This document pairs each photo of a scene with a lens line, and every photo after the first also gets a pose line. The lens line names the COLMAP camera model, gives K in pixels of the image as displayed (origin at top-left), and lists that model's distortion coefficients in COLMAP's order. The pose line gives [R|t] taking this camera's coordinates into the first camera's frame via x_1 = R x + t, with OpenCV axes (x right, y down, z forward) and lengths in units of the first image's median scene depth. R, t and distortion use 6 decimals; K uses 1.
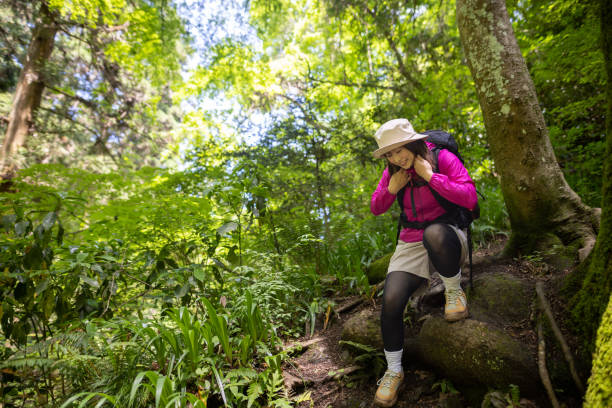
lens RADIAL K [[425.5, 0, 321.6], [0, 425.5, 212.4], [0, 0, 1]] dist [-0.065332, 0.052390]
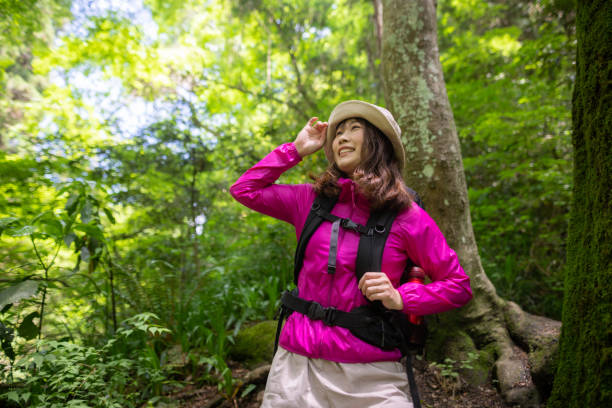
lens RADIAL K [[395.9, 0, 318.2], [0, 395.9, 213.6], [0, 0, 1]] dist [-0.058425, 0.036847]
pose [[0.952525, 0.118857, 0.280302, 0.014211], [-0.120446, 0.992652, -0.011613, -0.061323], [-0.279623, -0.022699, 0.959842, 0.153794]]
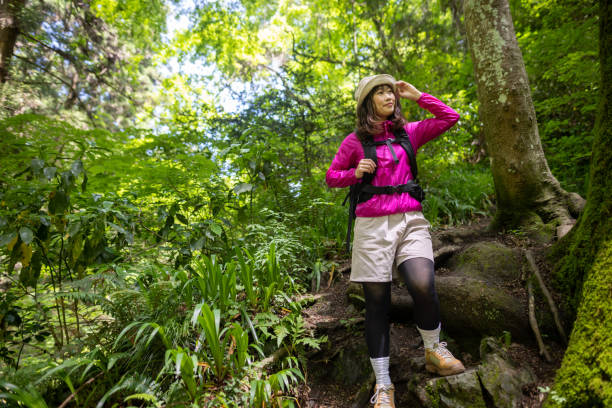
lens RADIAL K [[425.5, 0, 321.6], [0, 425.5, 212.4], [0, 0, 1]] dist [-0.065332, 0.052390]
pose [[0.993466, 0.063270, 0.094985, -0.058955], [-0.068239, 0.996415, 0.050005, 0.014710], [-0.091481, -0.056160, 0.994222, -0.036394]]
